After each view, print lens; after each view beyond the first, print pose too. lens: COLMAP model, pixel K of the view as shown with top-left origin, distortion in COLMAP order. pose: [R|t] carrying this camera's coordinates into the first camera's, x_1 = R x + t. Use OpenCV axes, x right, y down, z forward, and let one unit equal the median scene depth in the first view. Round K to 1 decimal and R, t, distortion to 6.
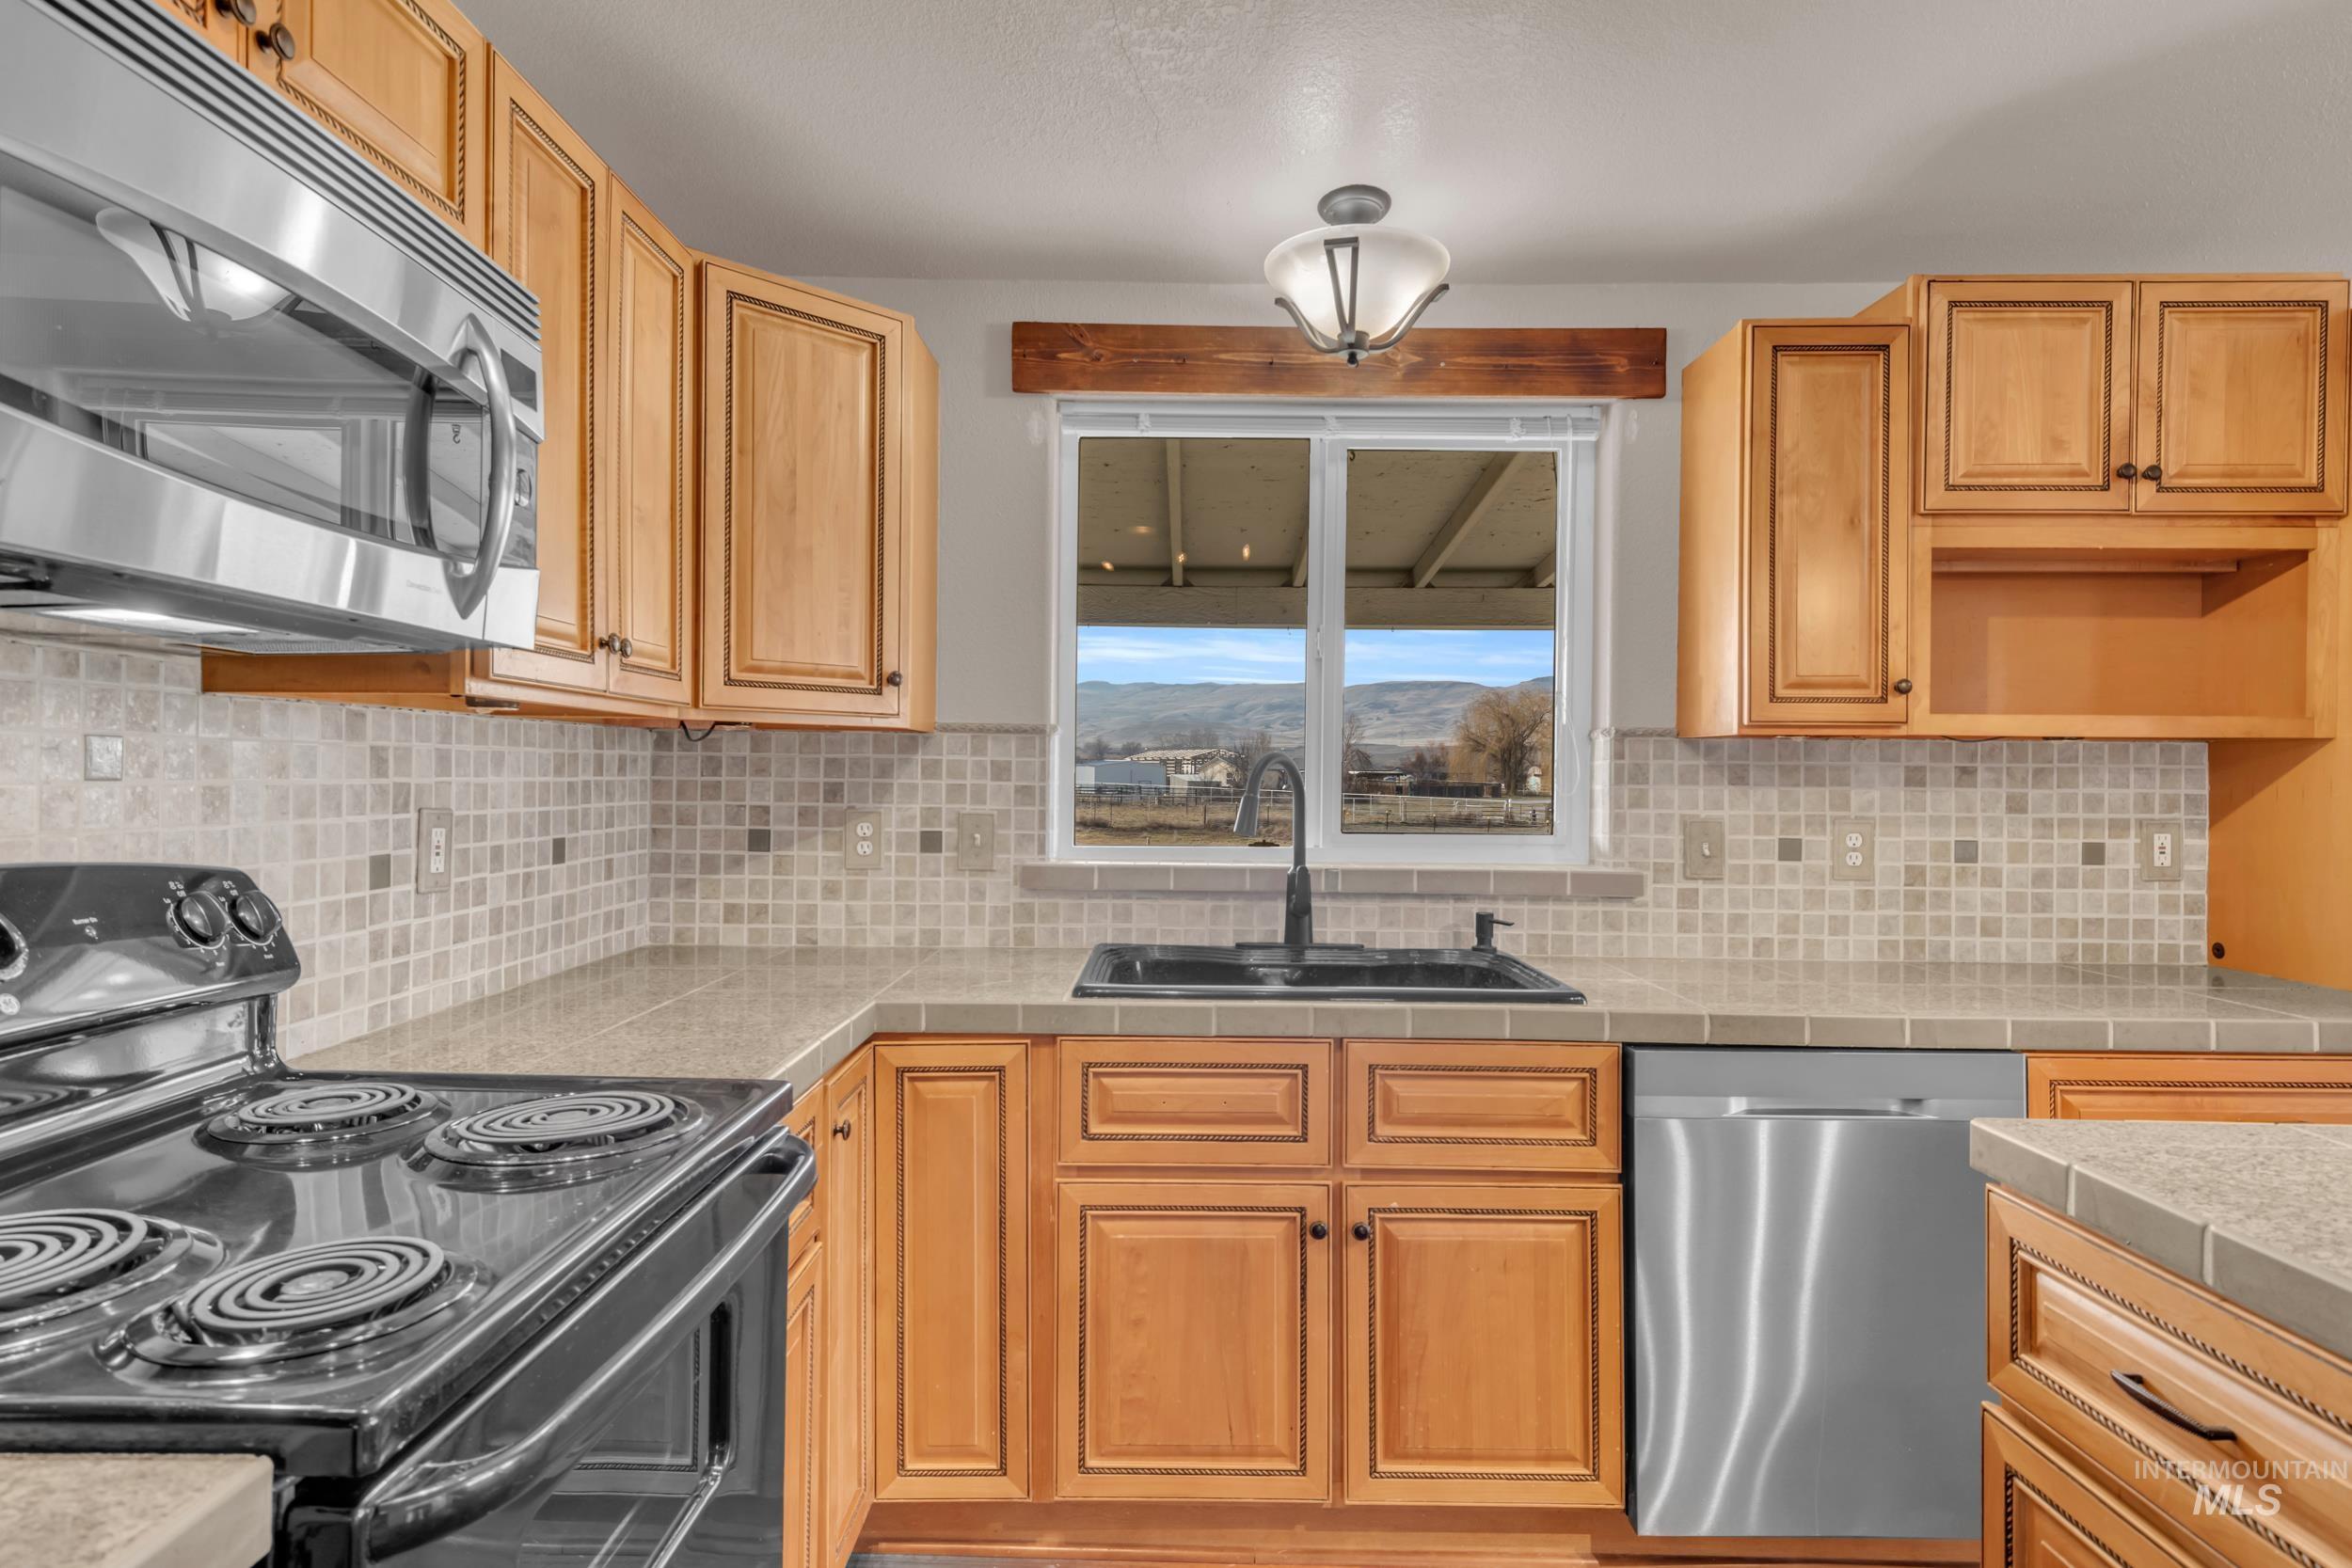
lens RADIAL K [[1285.2, 0, 1169.0], [0, 1285.2, 768.5], [0, 0, 1]] dist [0.048495, -0.032758]
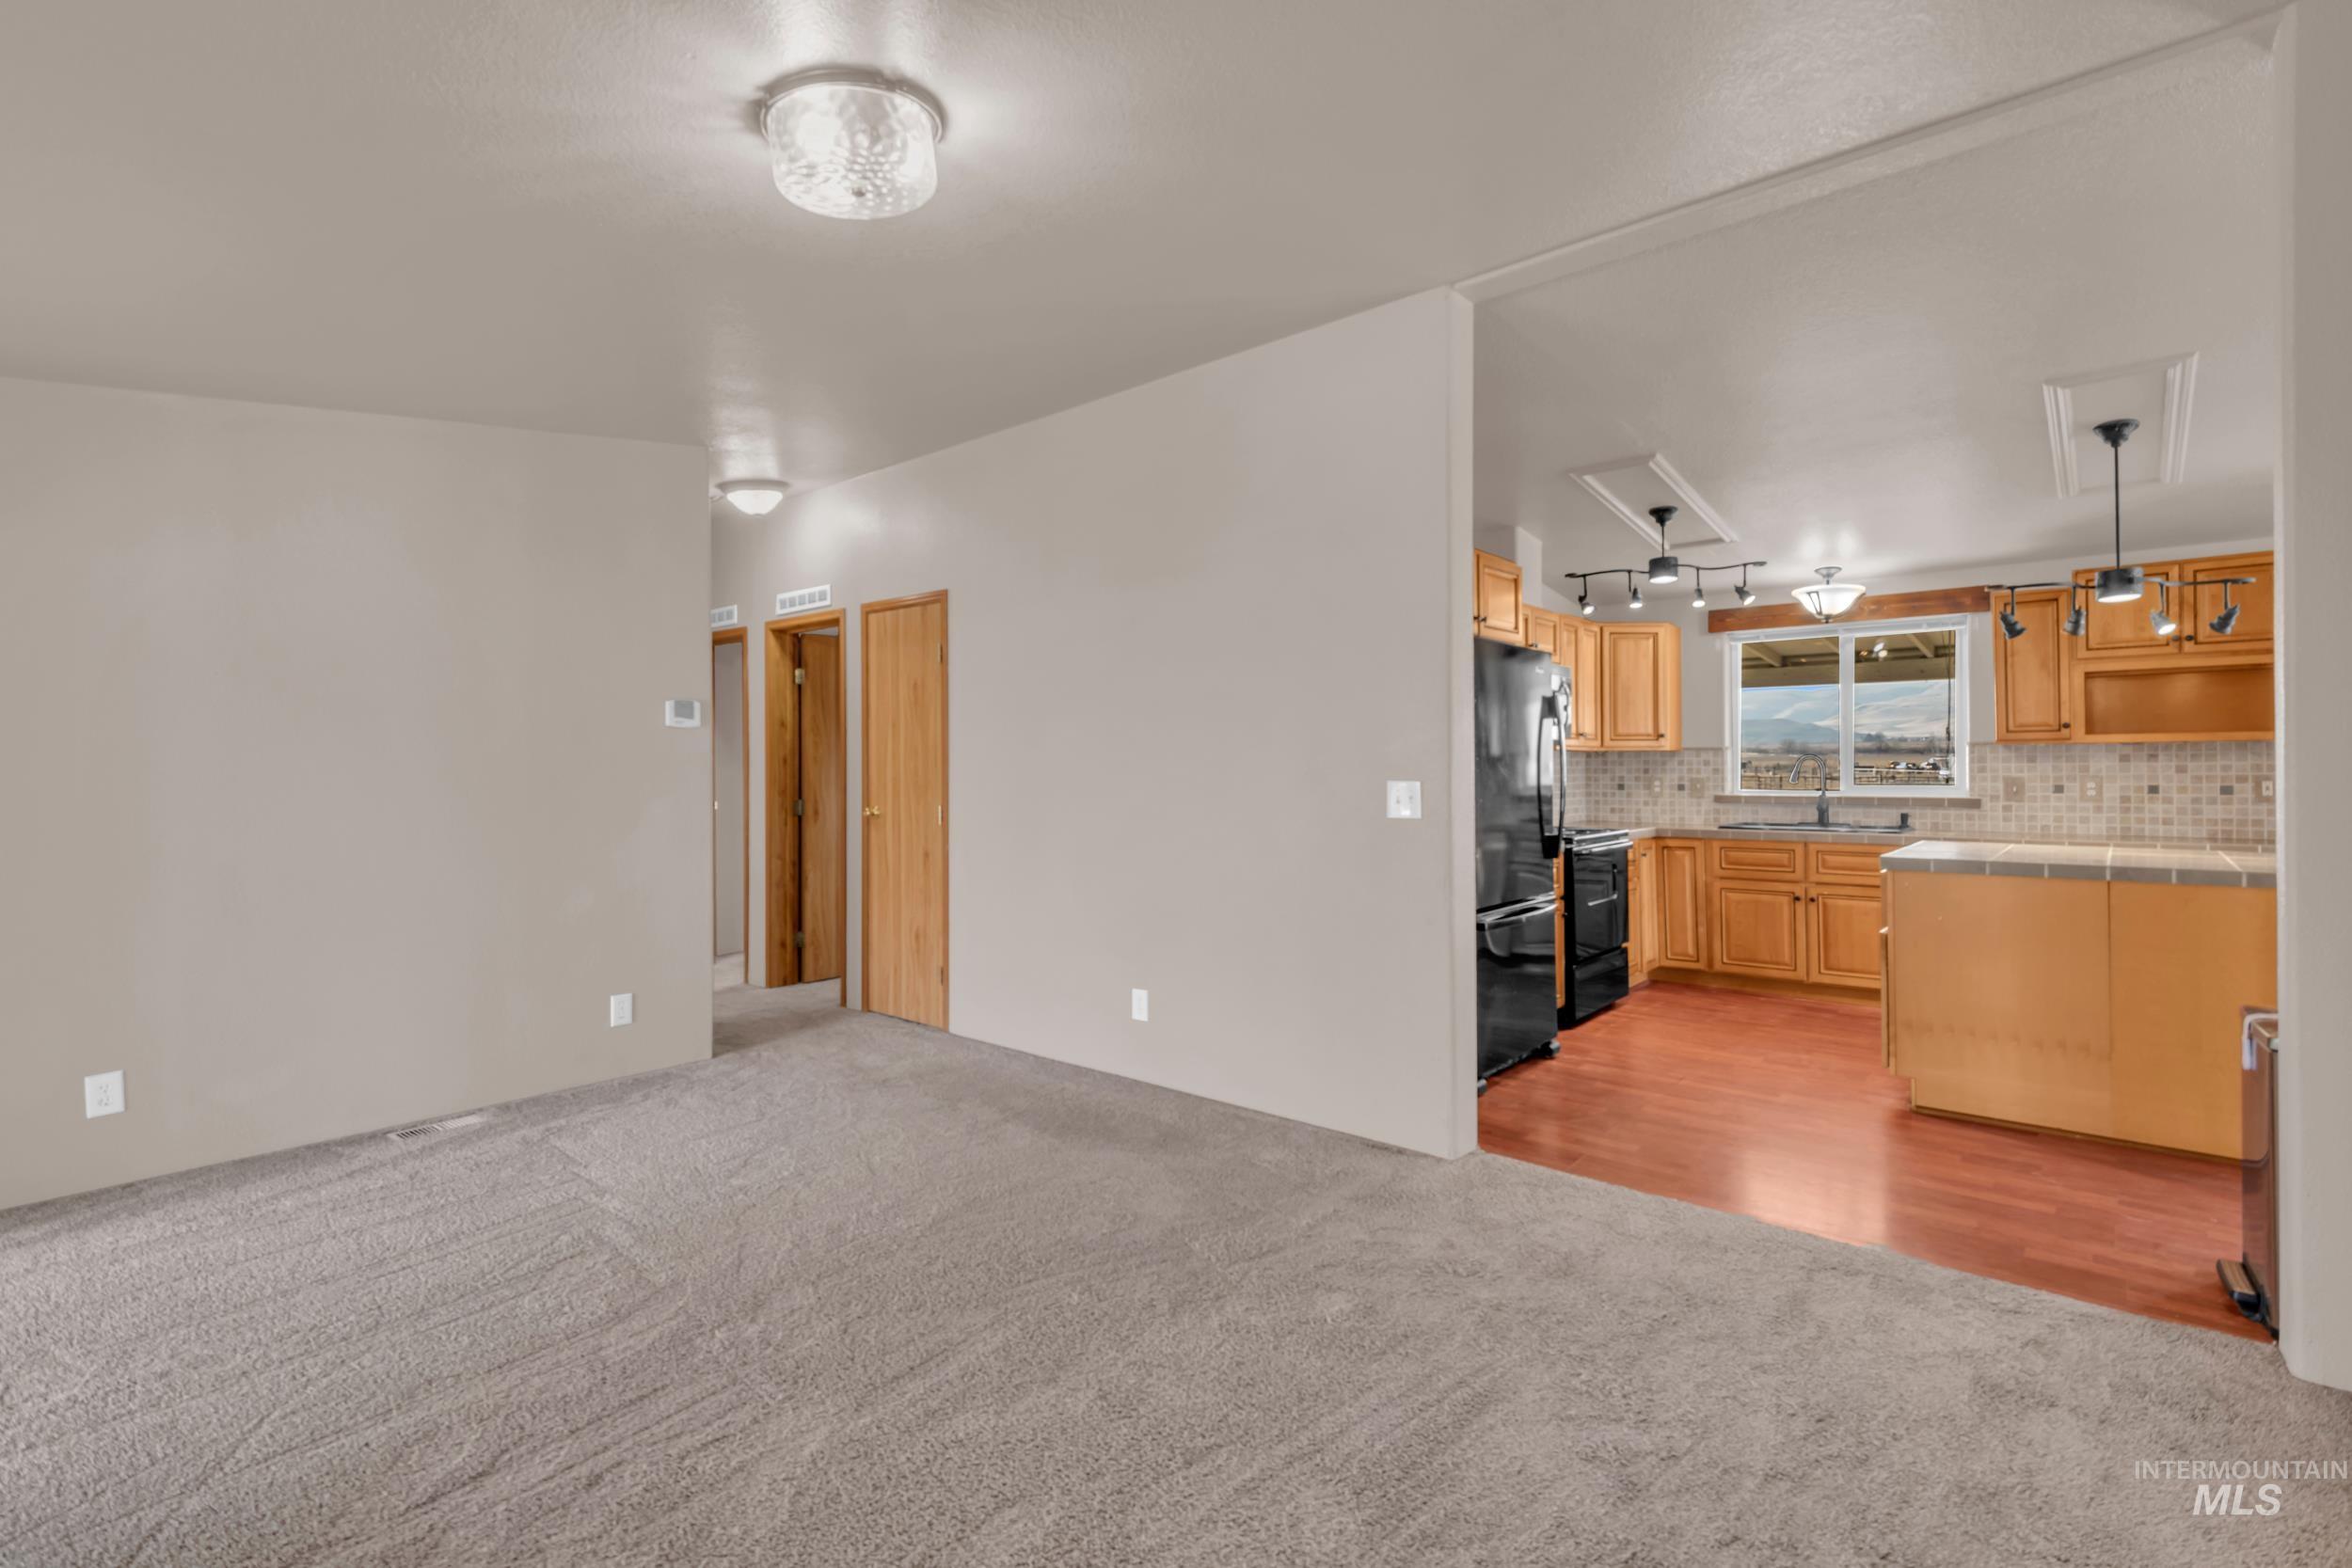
lens RADIAL K [[1075.0, 0, 1136.1], [0, 1075.0, 765.4], [0, 0, 1]] dist [0.000899, -0.005795]
pose [[0.745306, -0.016743, -0.666513, 0.532345], [0.016446, 0.999842, -0.006725, 0.002597], [0.666520, -0.005949, 0.745463, -1.688110]]
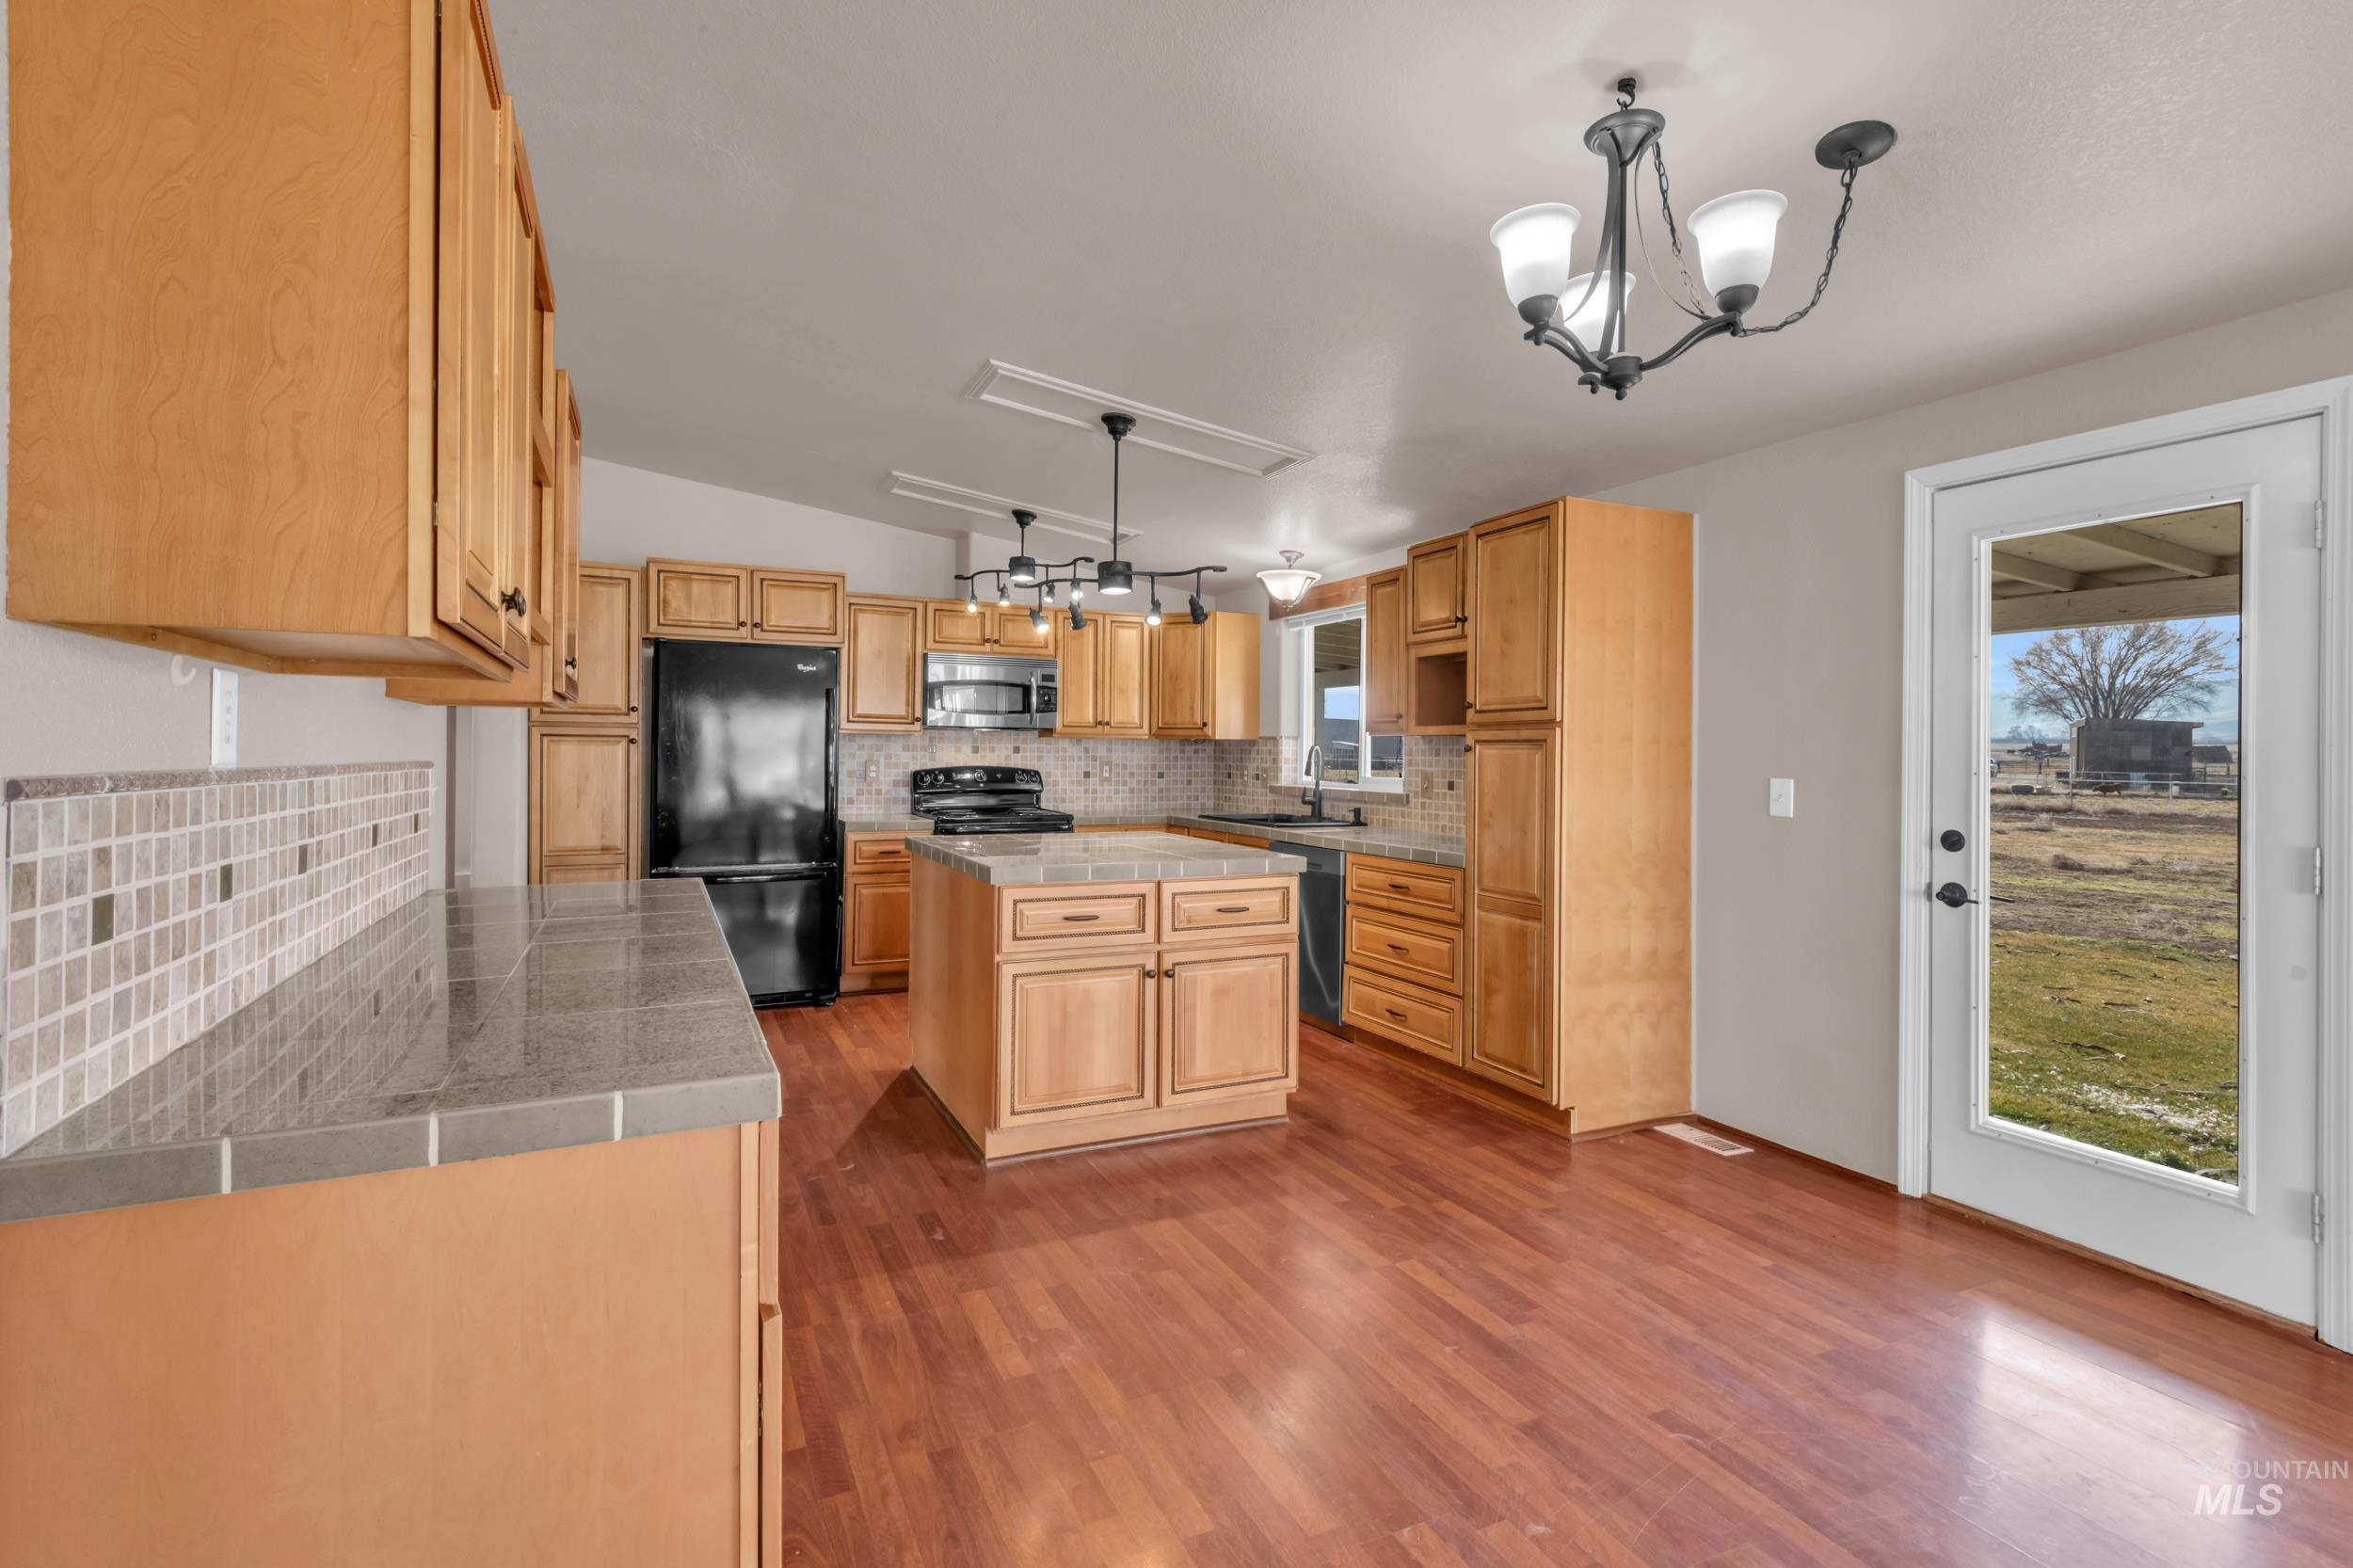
lens RADIAL K [[1089.6, 0, 1167.8], [0, 1089.6, 753.2], [0, 0, 1]] dist [0.025930, -0.000191]
pose [[0.434497, -0.004773, -0.900661, 1.966020], [-0.000366, 0.999985, -0.005476, 0.016993], [0.900673, 0.002709, 0.434488, -0.260370]]
